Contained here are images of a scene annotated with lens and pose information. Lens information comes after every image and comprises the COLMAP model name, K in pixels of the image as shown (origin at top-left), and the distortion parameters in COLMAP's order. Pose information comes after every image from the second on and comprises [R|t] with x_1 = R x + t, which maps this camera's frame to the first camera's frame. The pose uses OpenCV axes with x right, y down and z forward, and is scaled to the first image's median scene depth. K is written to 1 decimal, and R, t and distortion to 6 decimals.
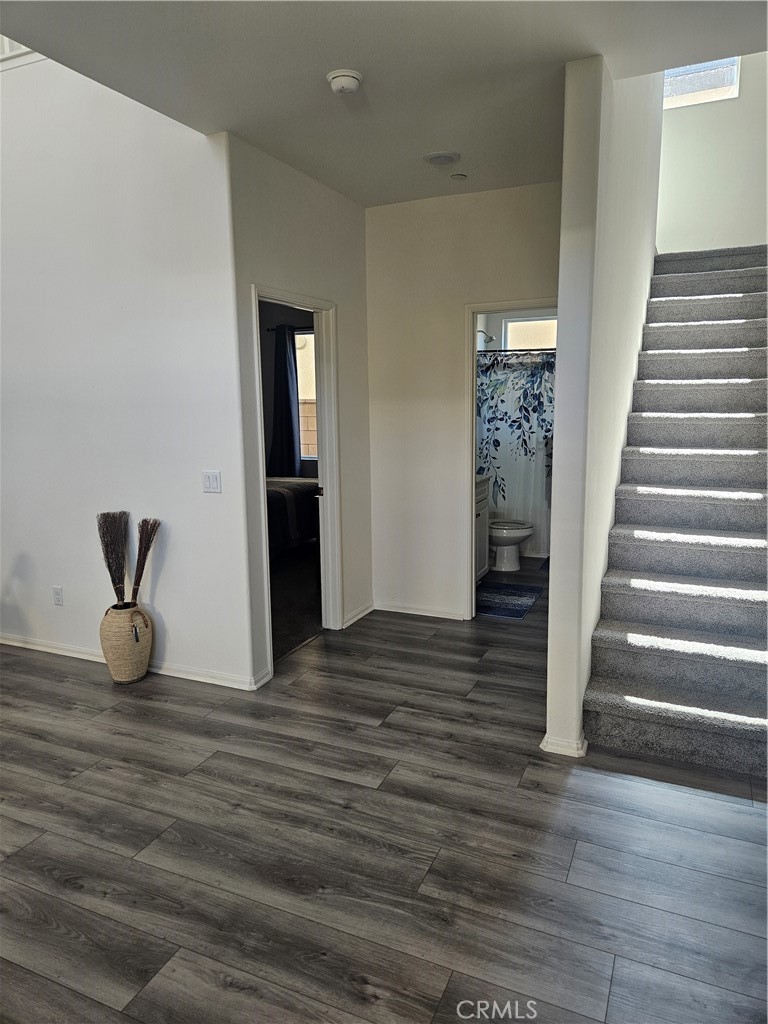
lens RADIAL K [[686.1, 0, 384.0], [0, 686.1, 507.9], [0, 0, 1]] dist [0.049163, -0.012712]
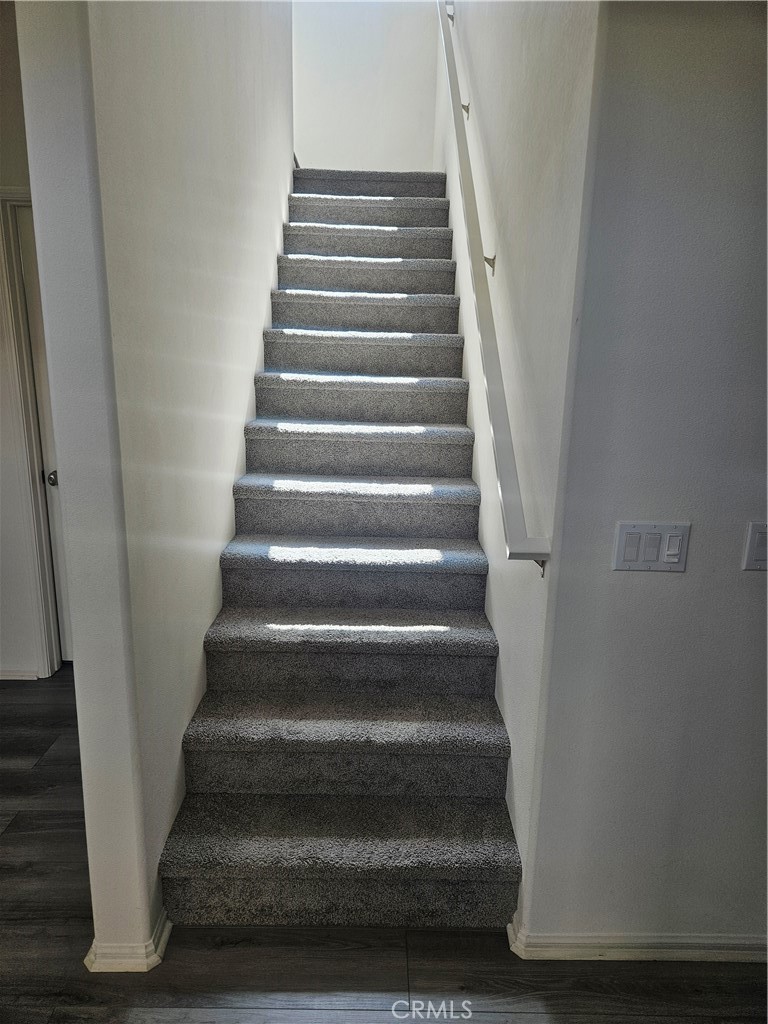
lens RADIAL K [[686.1, 0, 385.4], [0, 686.1, 512.2], [0, 0, 1]] dist [0.049163, -0.012712]
pose [[0.906953, -0.065036, 0.416182, 0.169192], [0.034378, 0.996141, 0.080748, -0.046214], [-0.419827, -0.058928, 0.905689, 0.283754]]
